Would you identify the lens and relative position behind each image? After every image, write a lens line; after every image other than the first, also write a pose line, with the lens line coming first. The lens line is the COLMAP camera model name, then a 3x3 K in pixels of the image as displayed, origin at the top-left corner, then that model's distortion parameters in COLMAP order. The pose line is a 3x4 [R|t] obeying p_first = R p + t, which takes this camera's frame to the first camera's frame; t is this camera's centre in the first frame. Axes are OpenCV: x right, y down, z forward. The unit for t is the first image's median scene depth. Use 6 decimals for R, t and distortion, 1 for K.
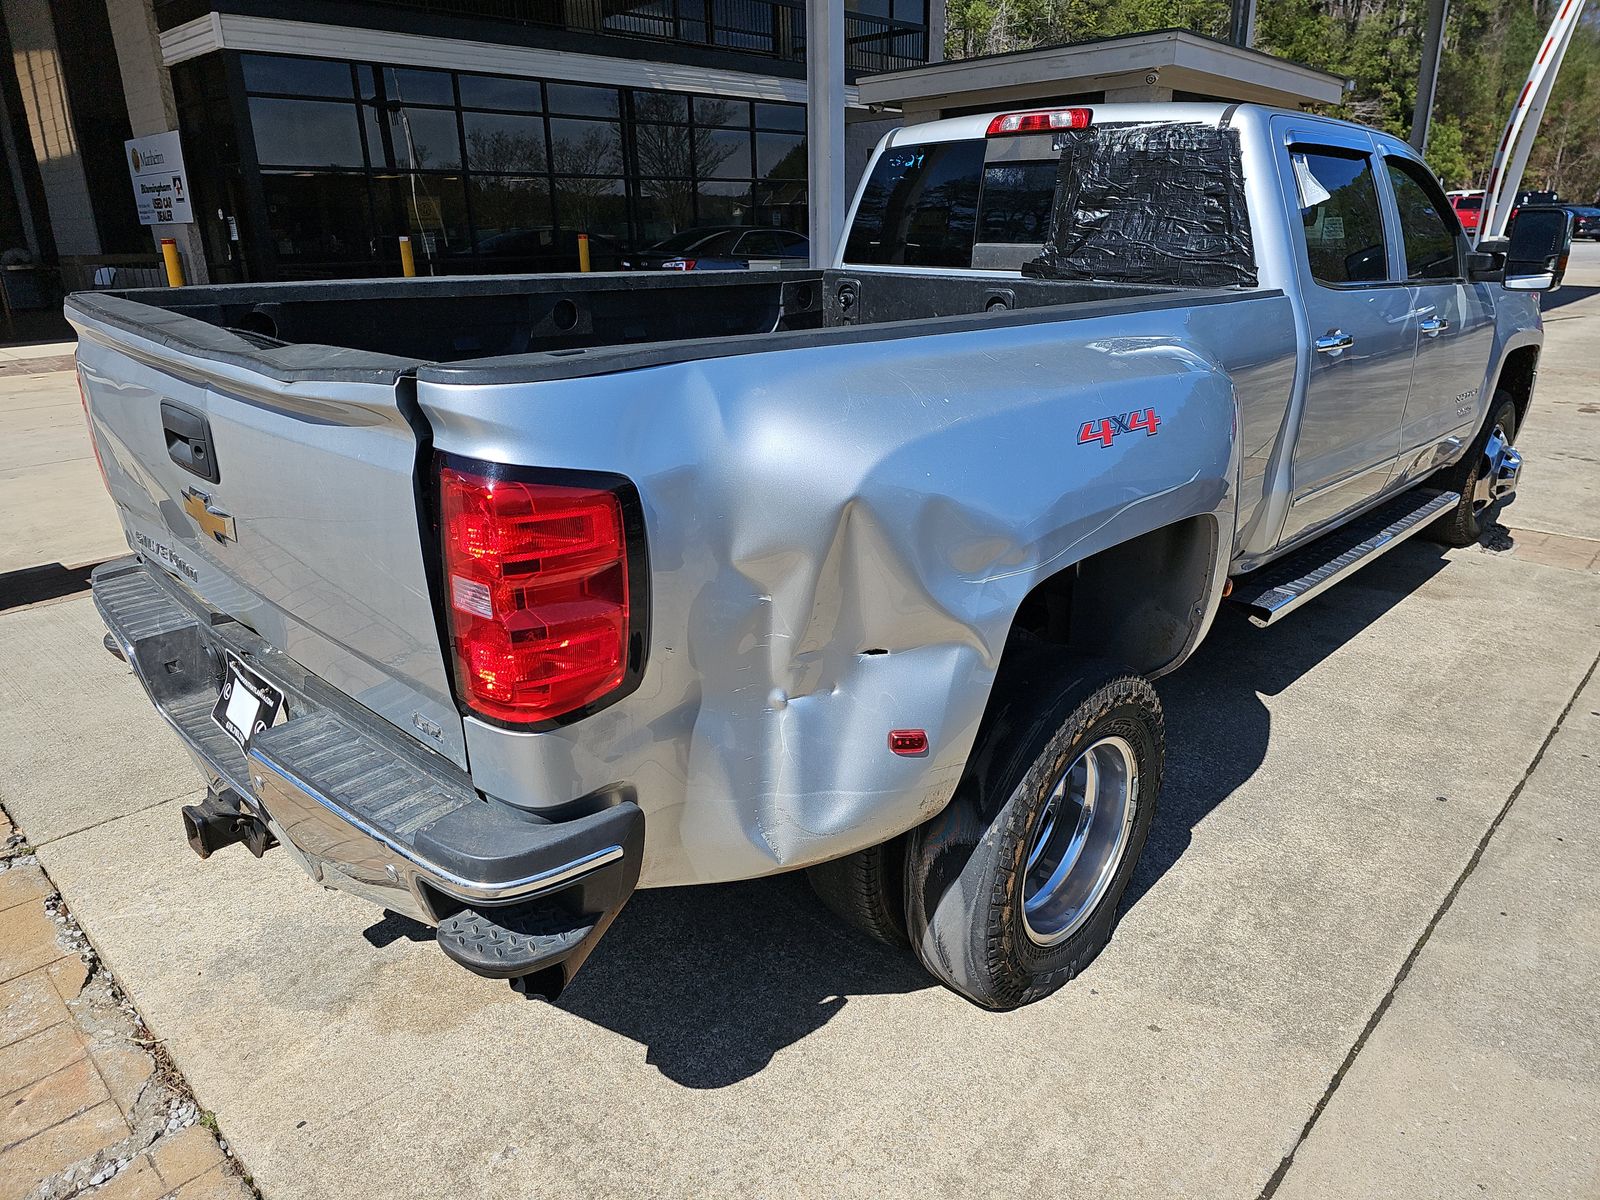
lens RADIAL K [[1068.3, 0, 797.4], [0, 1068.3, 596.1], [0, 0, 1]] dist [-0.003707, -0.012885]
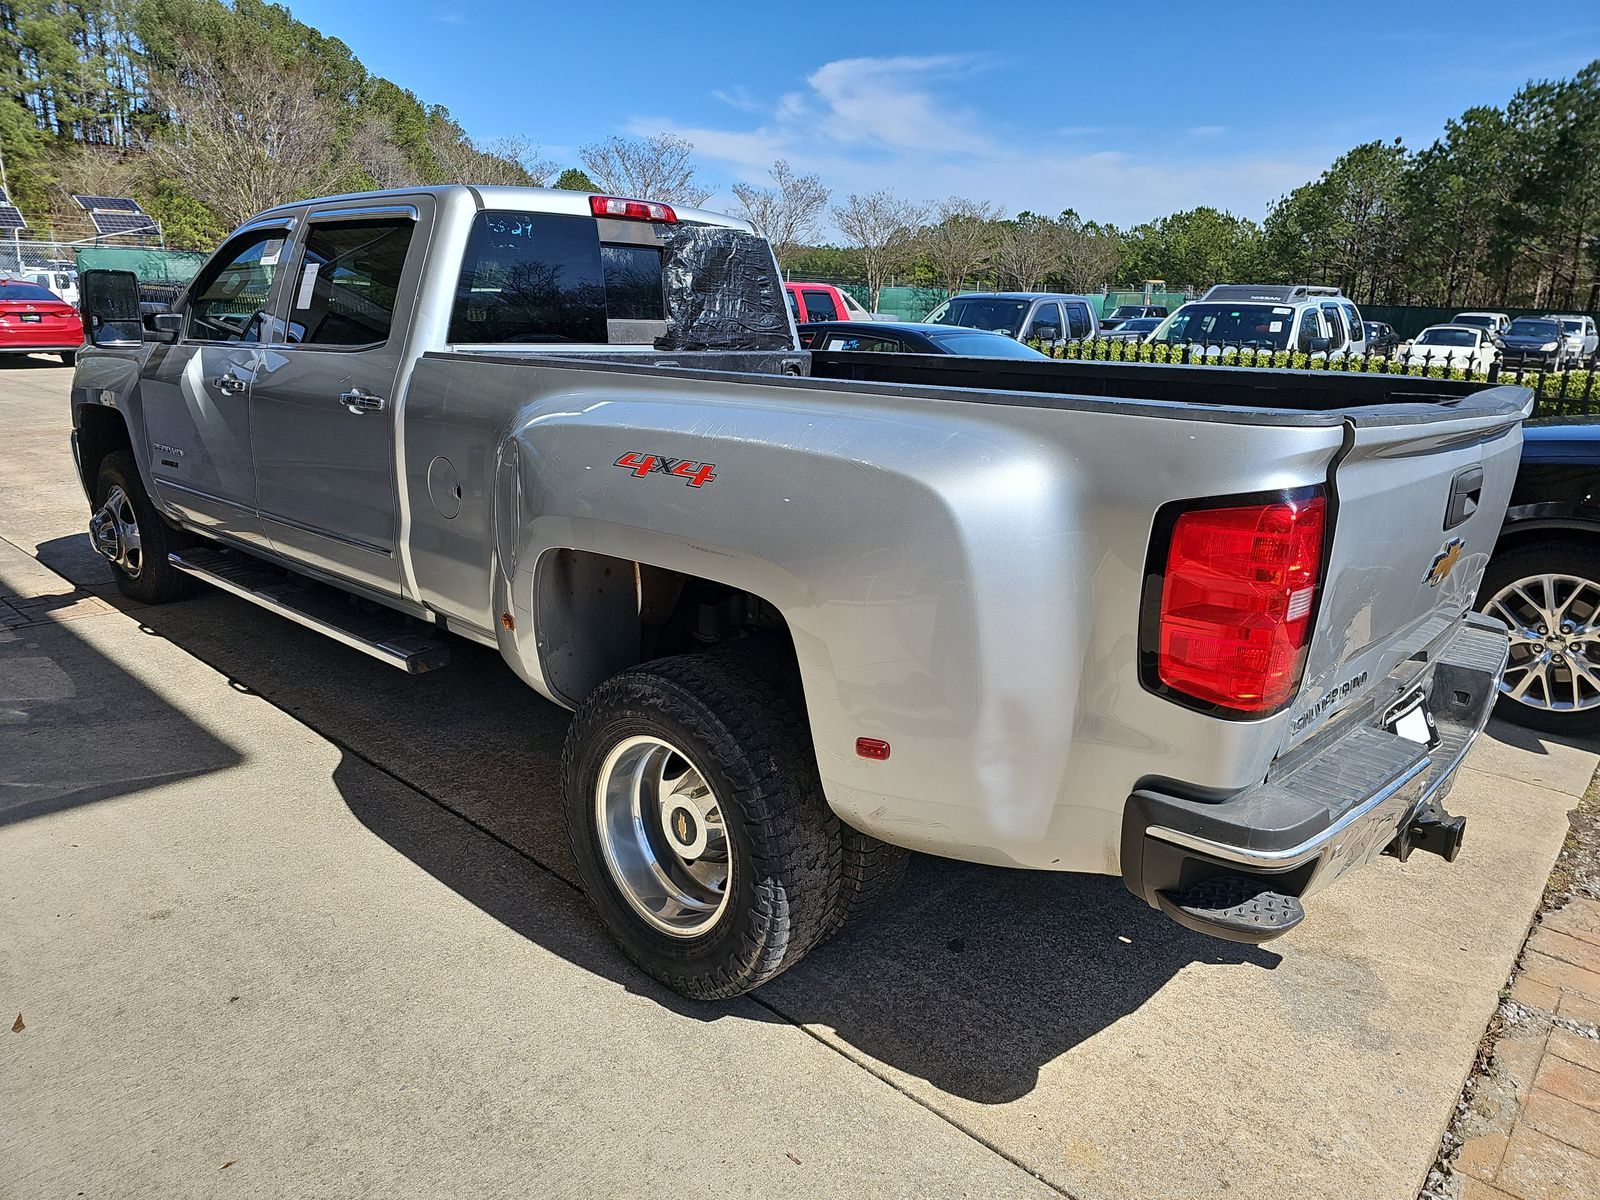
lens RADIAL K [[1068.3, 0, 797.4], [0, 1068.3, 596.1], [0, 0, 1]] dist [-0.003707, -0.012885]
pose [[-0.032703, -0.256238, 0.966060, -0.911950], [0.300759, 0.919253, 0.254004, -0.302500], [-0.953139, 0.298858, 0.047004, 0.888978]]
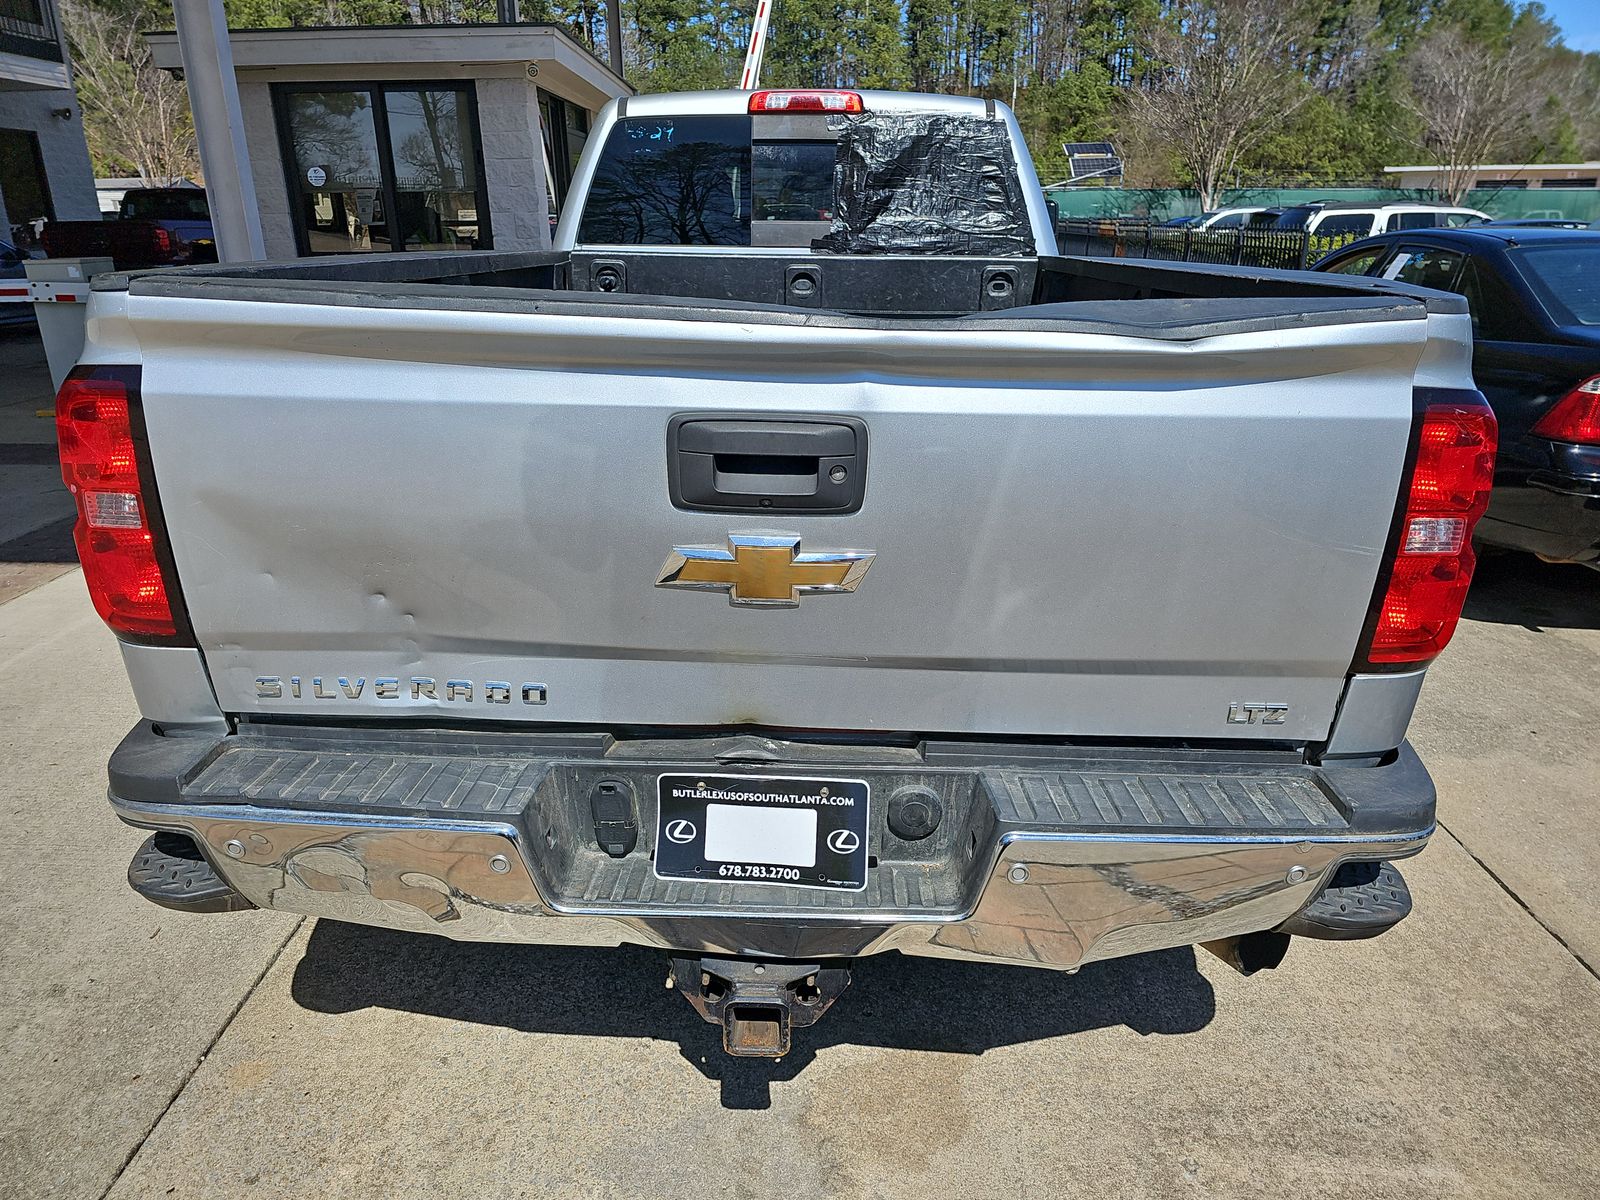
lens RADIAL K [[1069.7, 0, 800.0], [0, 1069.7, 600.0], [0, 0, 1]] dist [-0.001108, -0.004782]
pose [[0.741210, -0.213079, 0.636557, -0.528758], [0.213675, 0.973851, 0.077181, -0.055099], [-0.636358, 0.078809, 0.767358, 0.241927]]
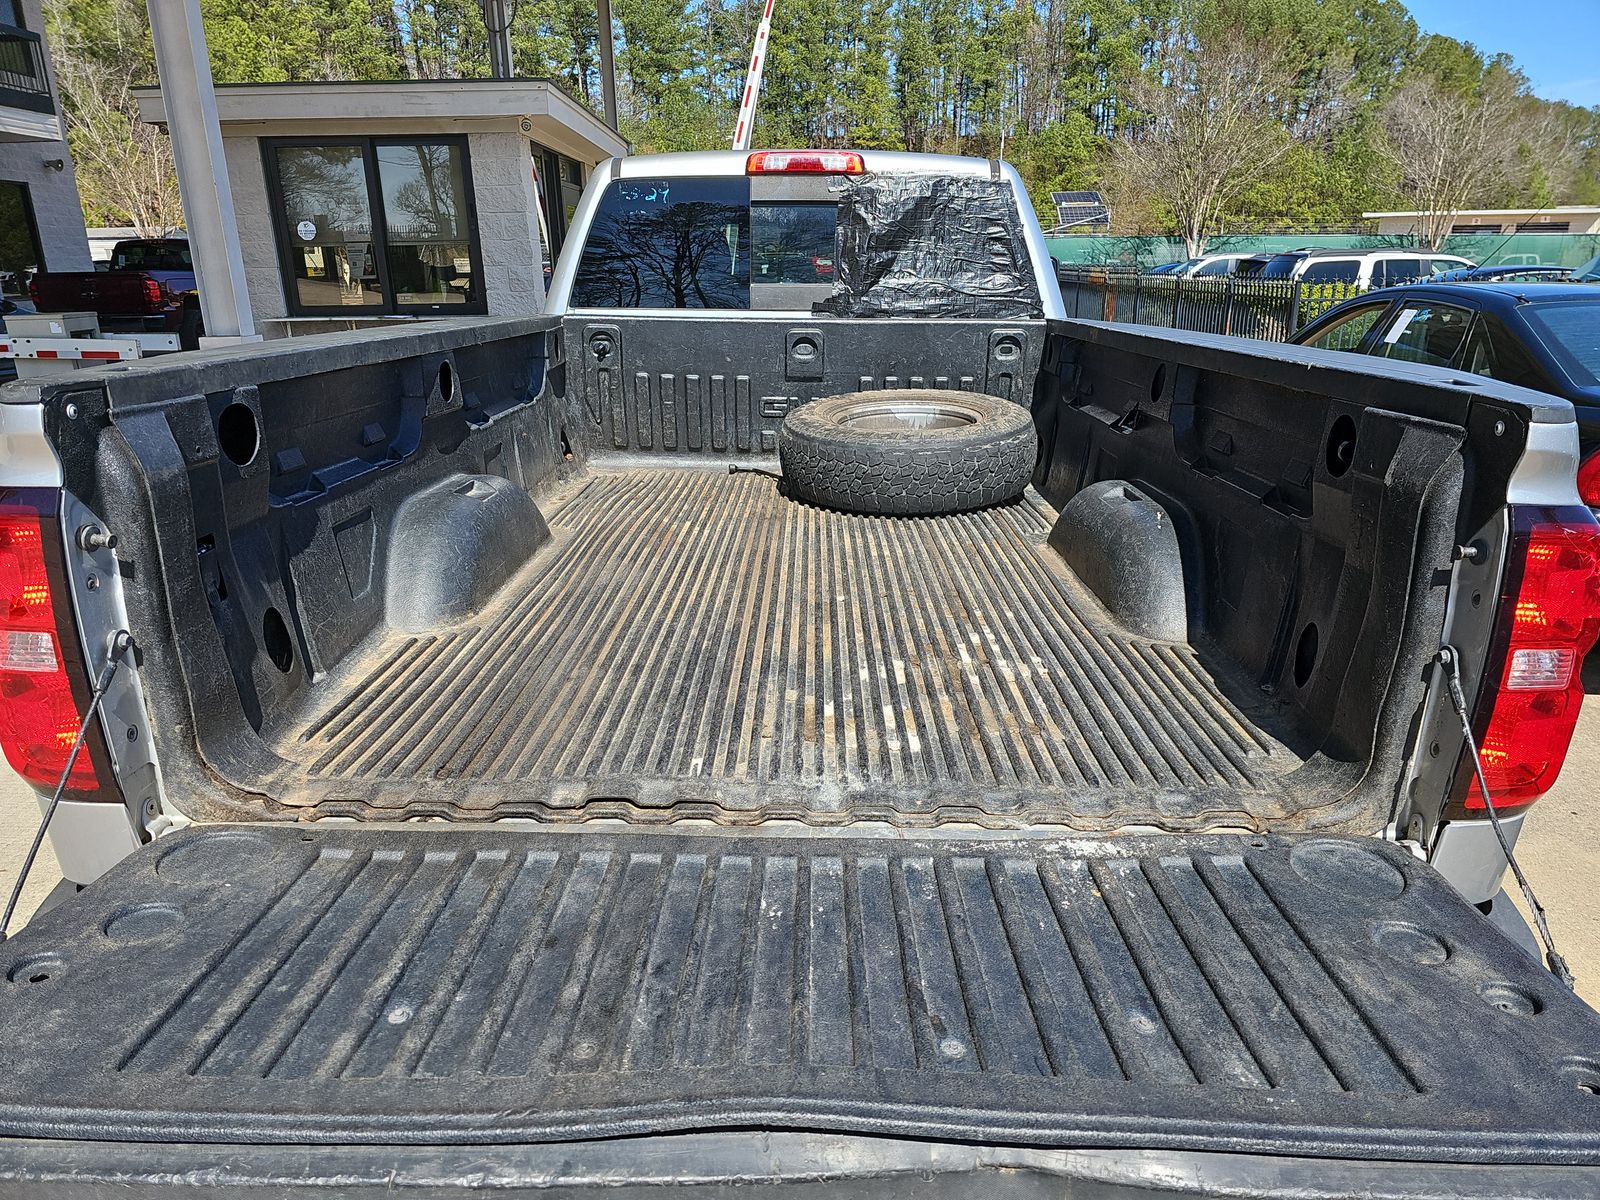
lens RADIAL K [[1061.0, 0, 812.8], [0, 1061.0, 605.4], [0, 0, 1]] dist [0.004213, -0.005566]
pose [[0.728742, -0.199290, 0.655148, -0.495288], [0.221380, 0.973905, 0.050005, -0.086010], [-0.648017, 0.108595, 0.753844, 0.282331]]
